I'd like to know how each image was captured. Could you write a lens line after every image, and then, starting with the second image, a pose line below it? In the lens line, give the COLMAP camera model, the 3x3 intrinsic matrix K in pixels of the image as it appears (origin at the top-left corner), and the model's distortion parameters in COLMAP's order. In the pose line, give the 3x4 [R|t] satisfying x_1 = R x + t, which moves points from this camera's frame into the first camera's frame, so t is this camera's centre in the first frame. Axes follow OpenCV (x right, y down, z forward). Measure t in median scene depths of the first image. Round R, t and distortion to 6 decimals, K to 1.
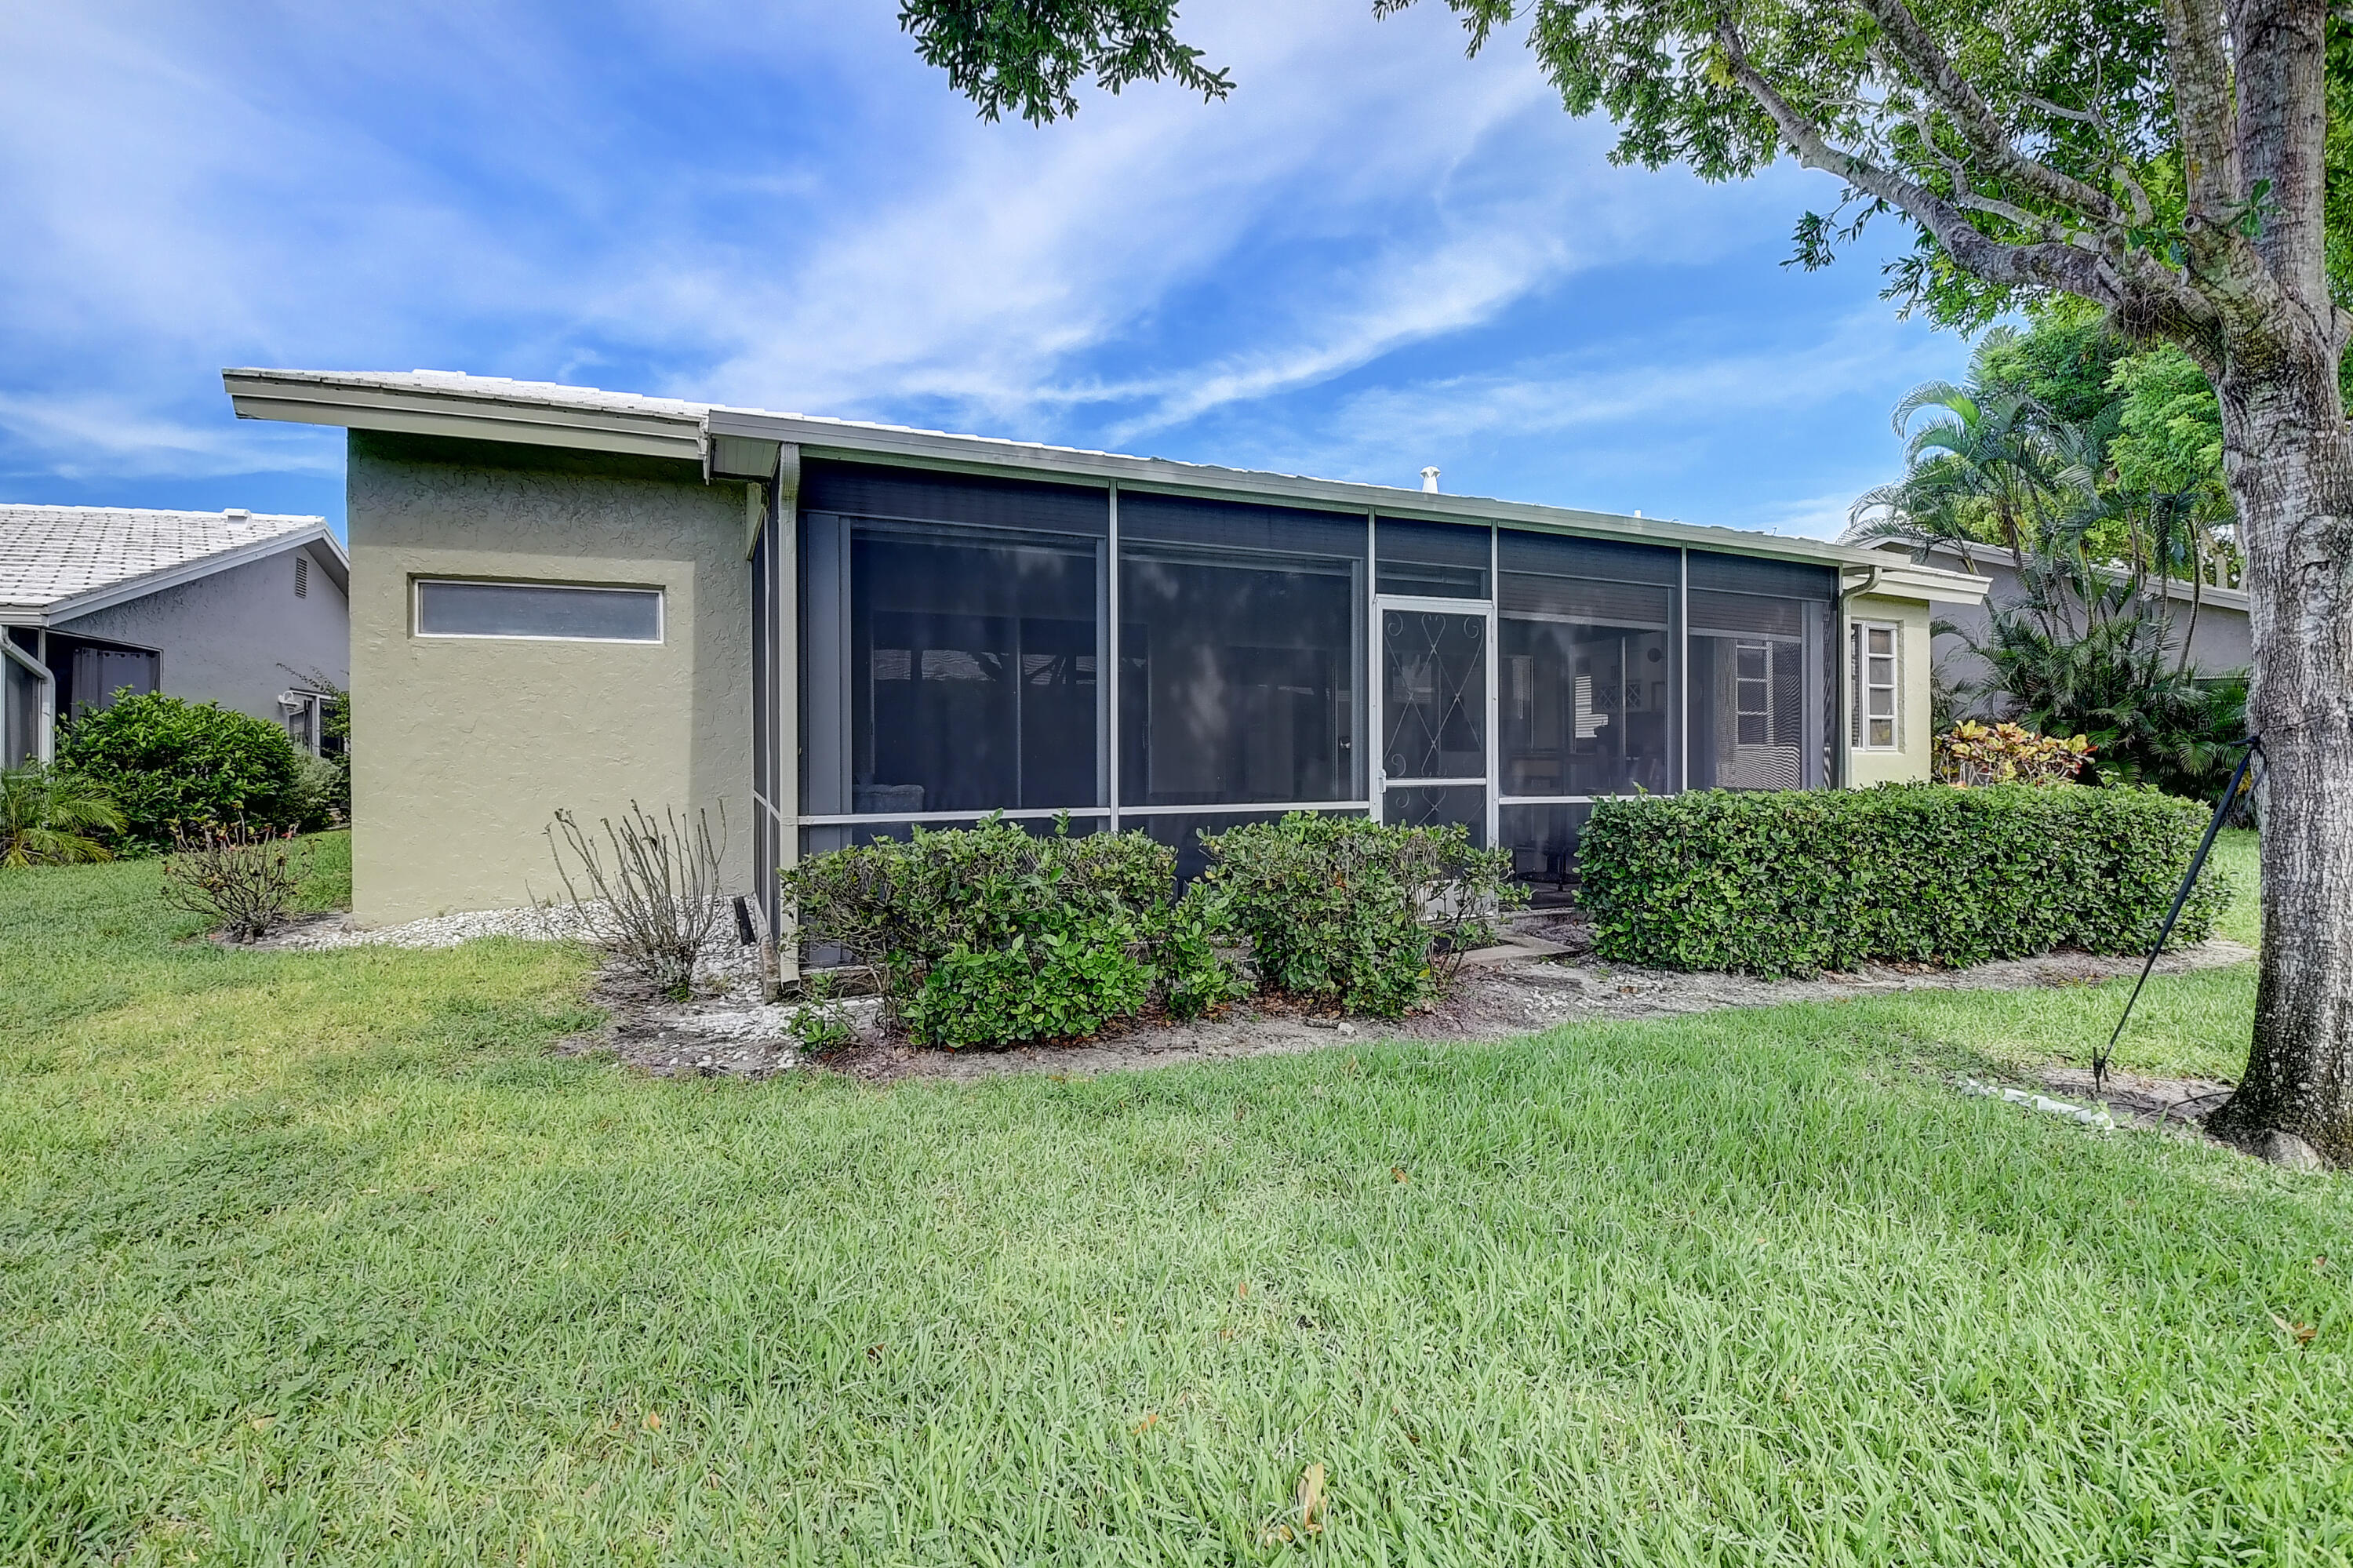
lens RADIAL K [[1053.7, 0, 1156.3], [0, 1053.7, 761.4], [0, 0, 1]] dist [0.003523, -0.020555]
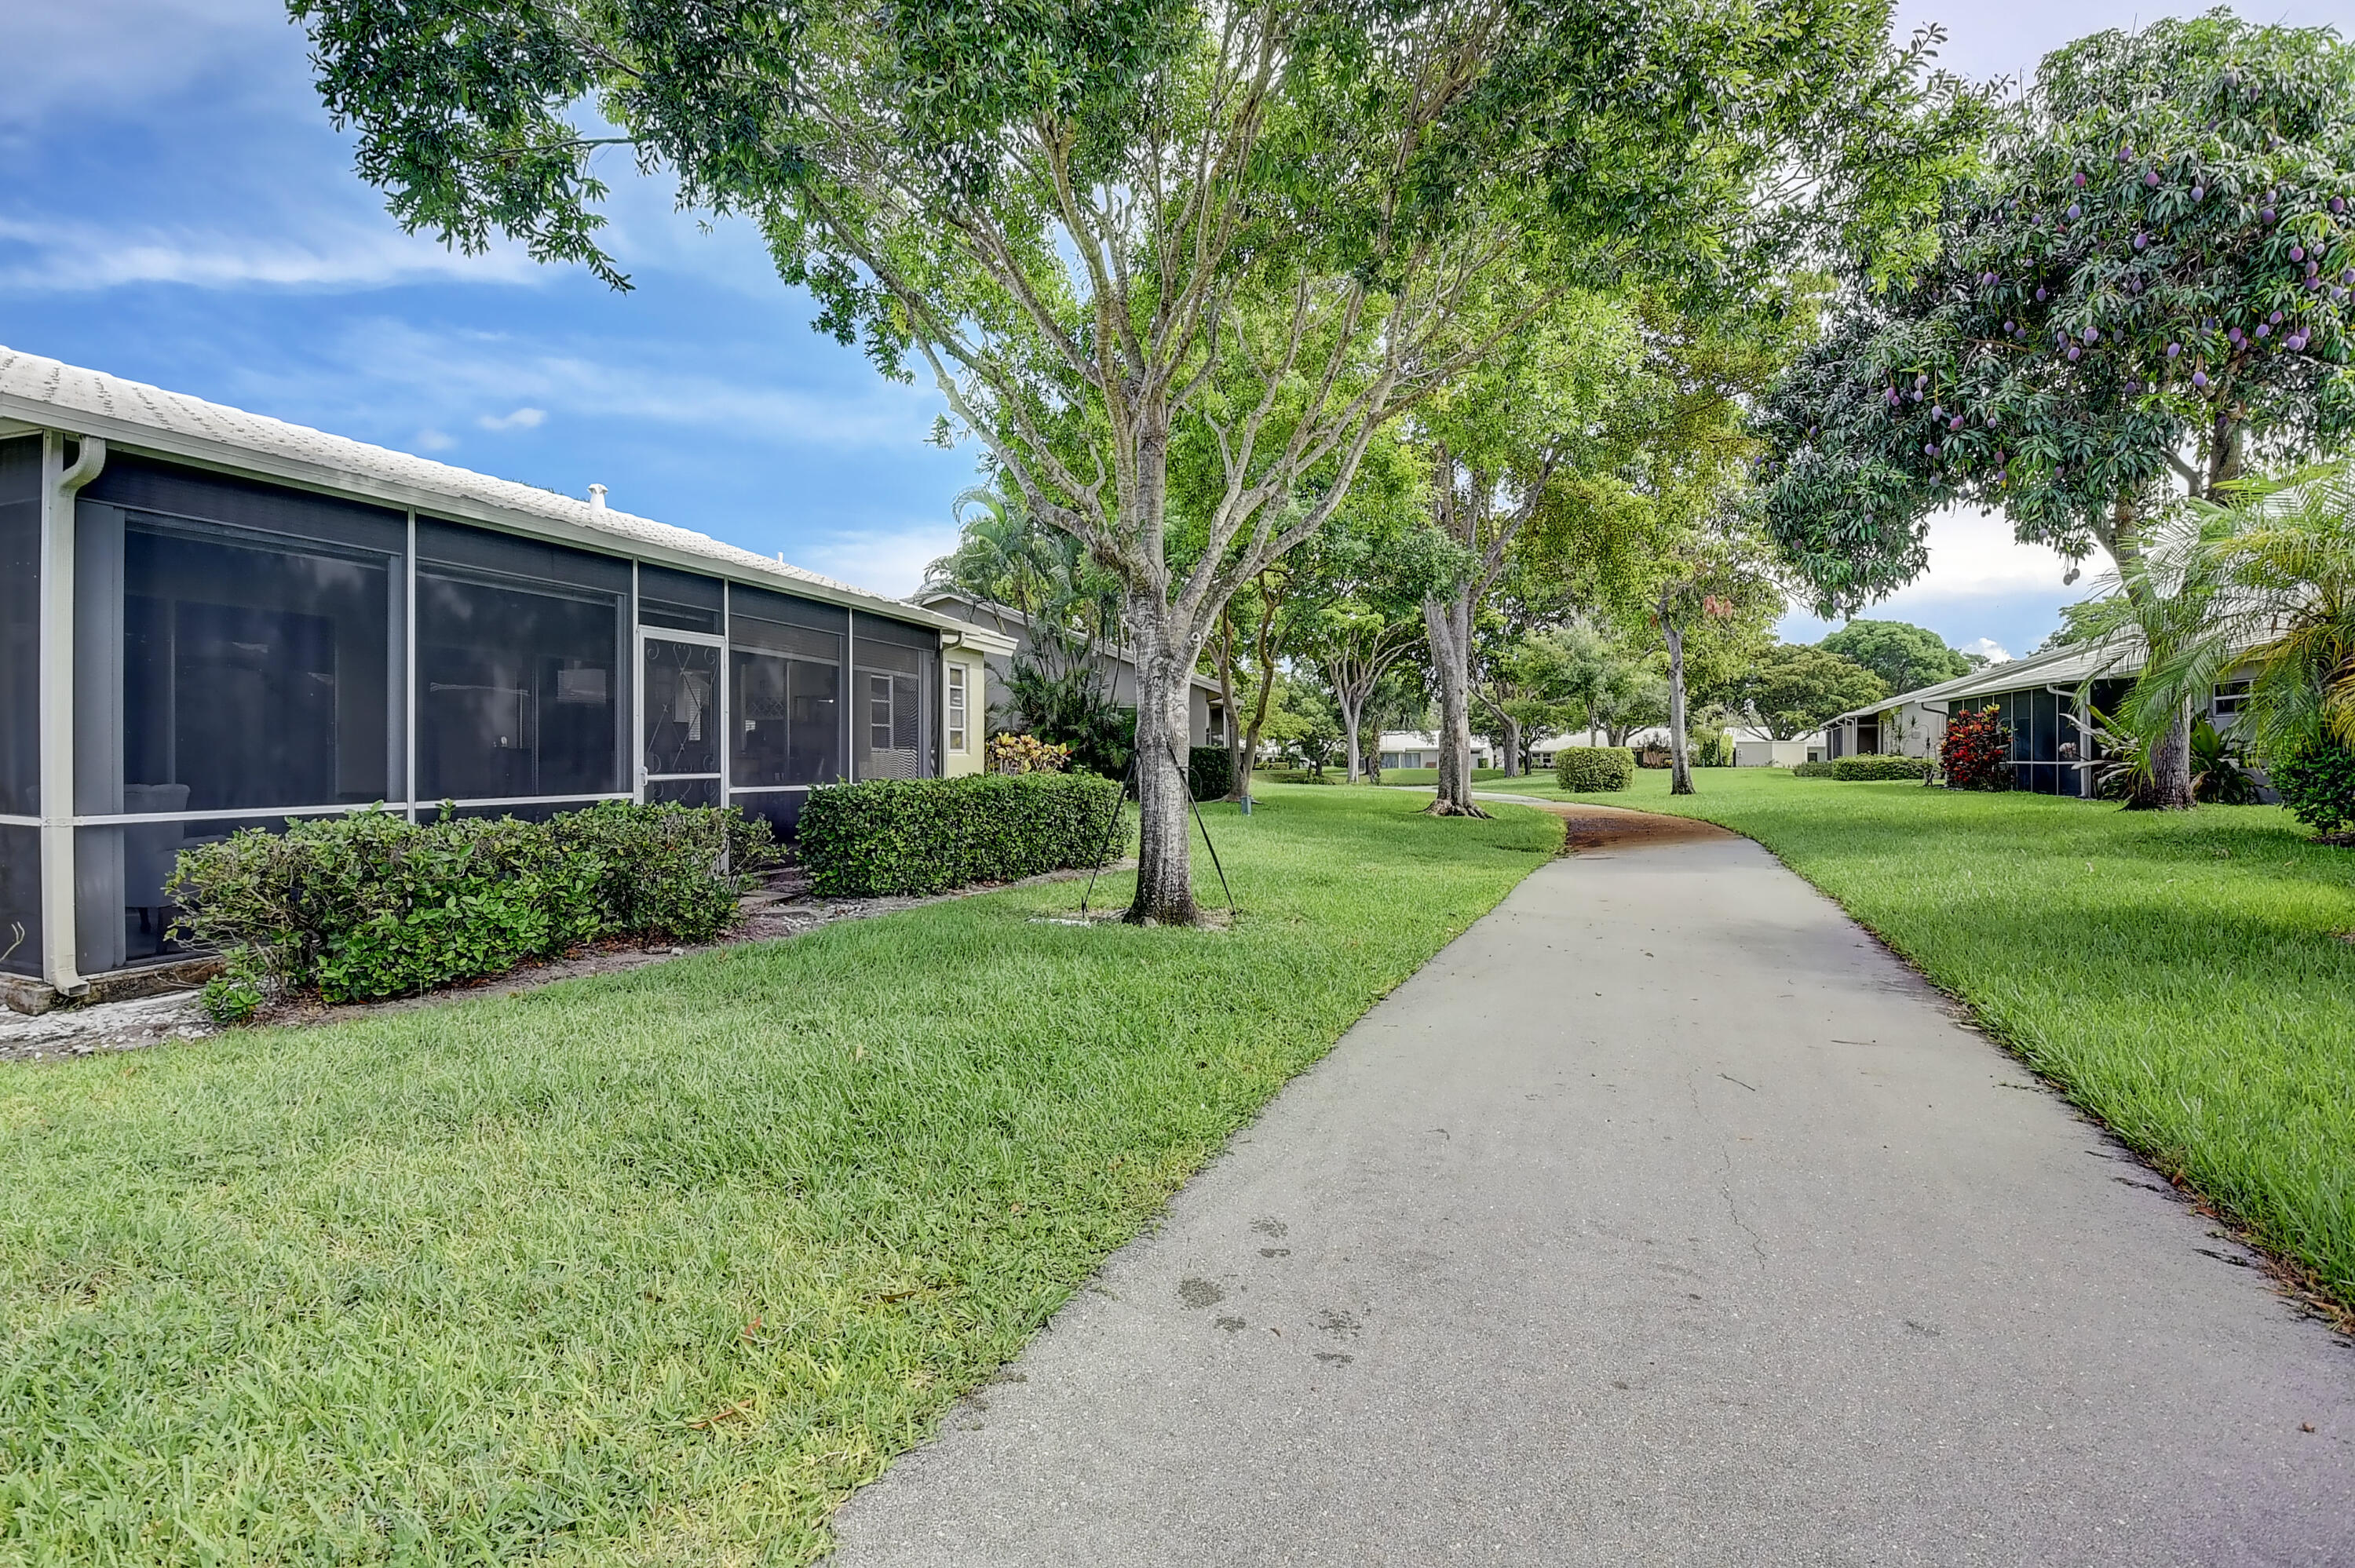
lens RADIAL K [[1054.4, 0, 1157.2], [0, 1054.4, 761.4], [0, 0, 1]] dist [0.003523, -0.020555]
pose [[0.679521, -0.001277, 0.733655, -0.287289], [0.000586, 0.999999, 0.001198, 0.000464], [-0.733656, -0.000384, 0.679521, -0.289094]]
